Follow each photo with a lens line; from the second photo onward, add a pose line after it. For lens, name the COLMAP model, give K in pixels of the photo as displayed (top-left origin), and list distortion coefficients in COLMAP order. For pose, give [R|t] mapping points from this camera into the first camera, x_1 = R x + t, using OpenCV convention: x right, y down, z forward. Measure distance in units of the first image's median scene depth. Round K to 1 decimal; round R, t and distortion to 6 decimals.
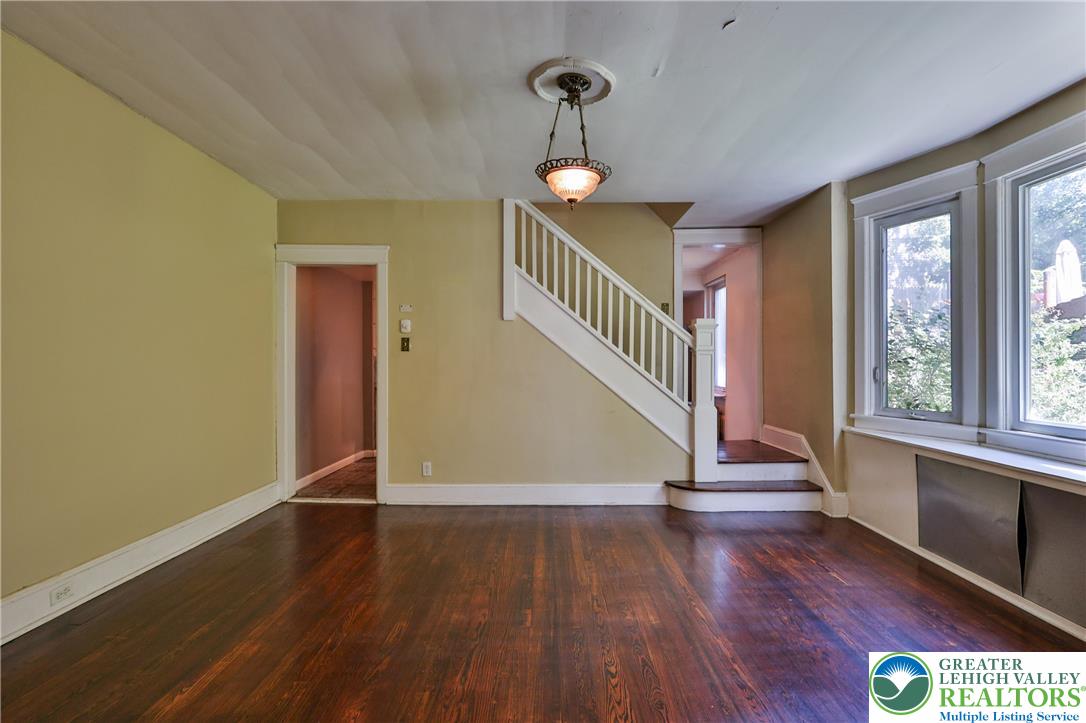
lens RADIAL K [[529.7, 0, 543.0], [0, 529.7, 361.5], [0, 0, 1]] dist [-0.001024, 0.000060]
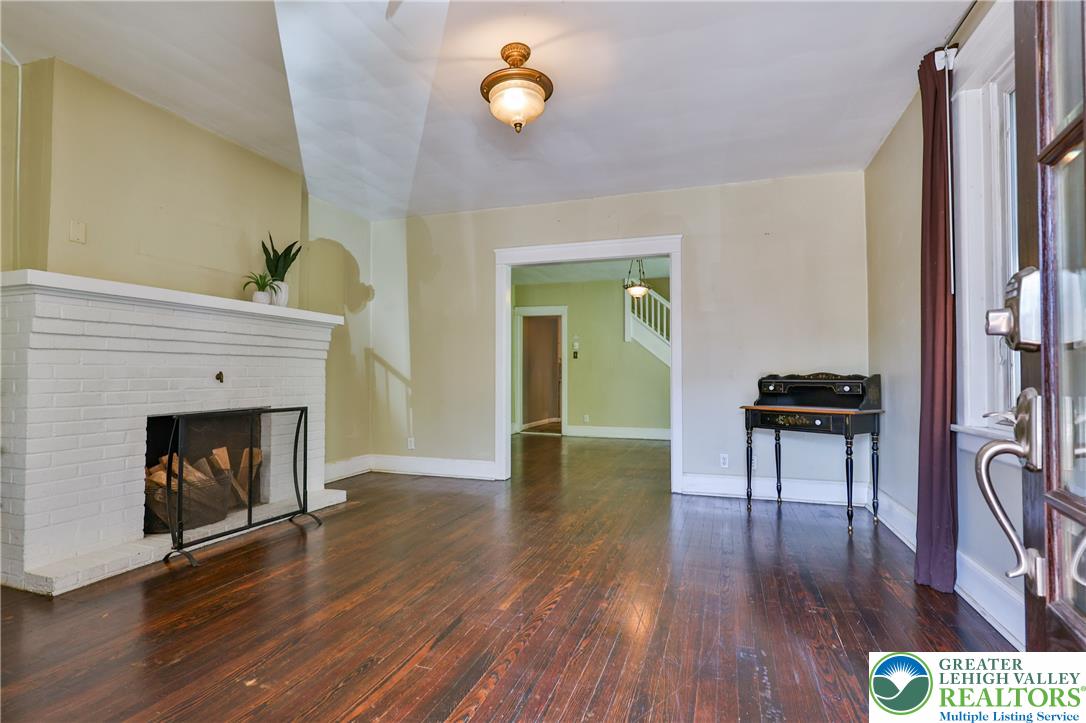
lens RADIAL K [[529.7, 0, 543.0], [0, 529.7, 361.5], [0, 0, 1]] dist [-0.001024, 0.000060]
pose [[0.943316, -0.006356, -0.331836, 0.370481], [0.000410, 0.999838, -0.017987, 0.035742], [0.331896, 0.016831, 0.943166, -1.187586]]
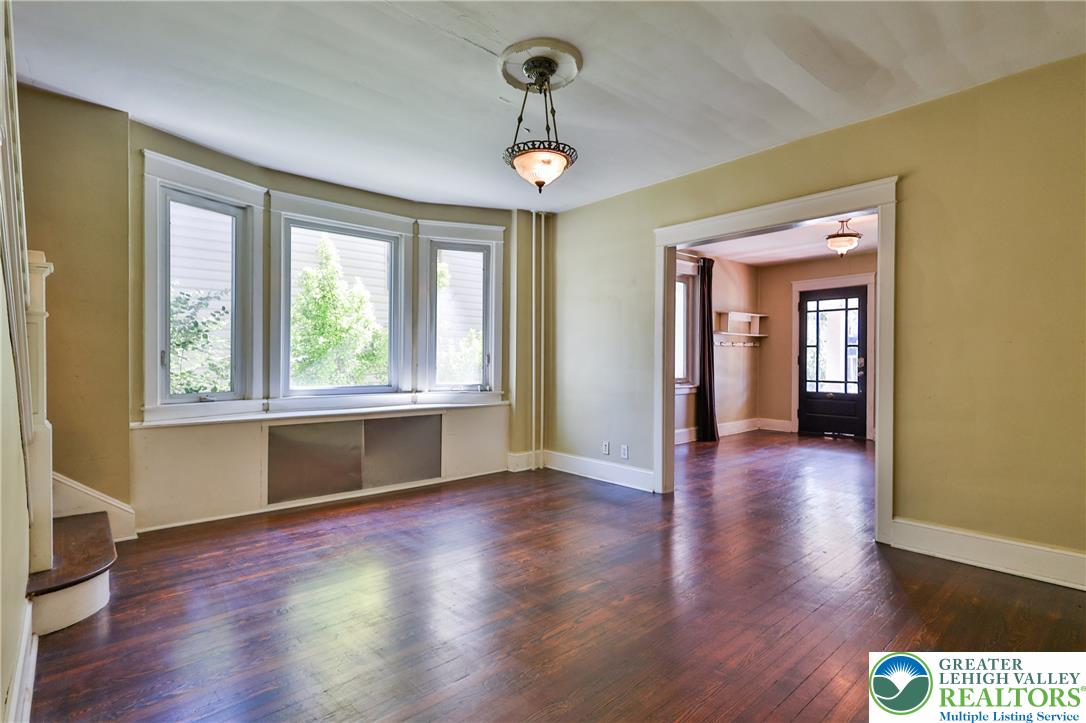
lens RADIAL K [[529.7, 0, 543.0], [0, 529.7, 361.5], [0, 0, 1]] dist [-0.001024, 0.000060]
pose [[-0.663506, -0.004995, 0.748154, -0.449111], [-0.010415, 0.999942, -0.002560, 0.023721], [-0.748098, -0.009491, -0.663520, 1.057166]]
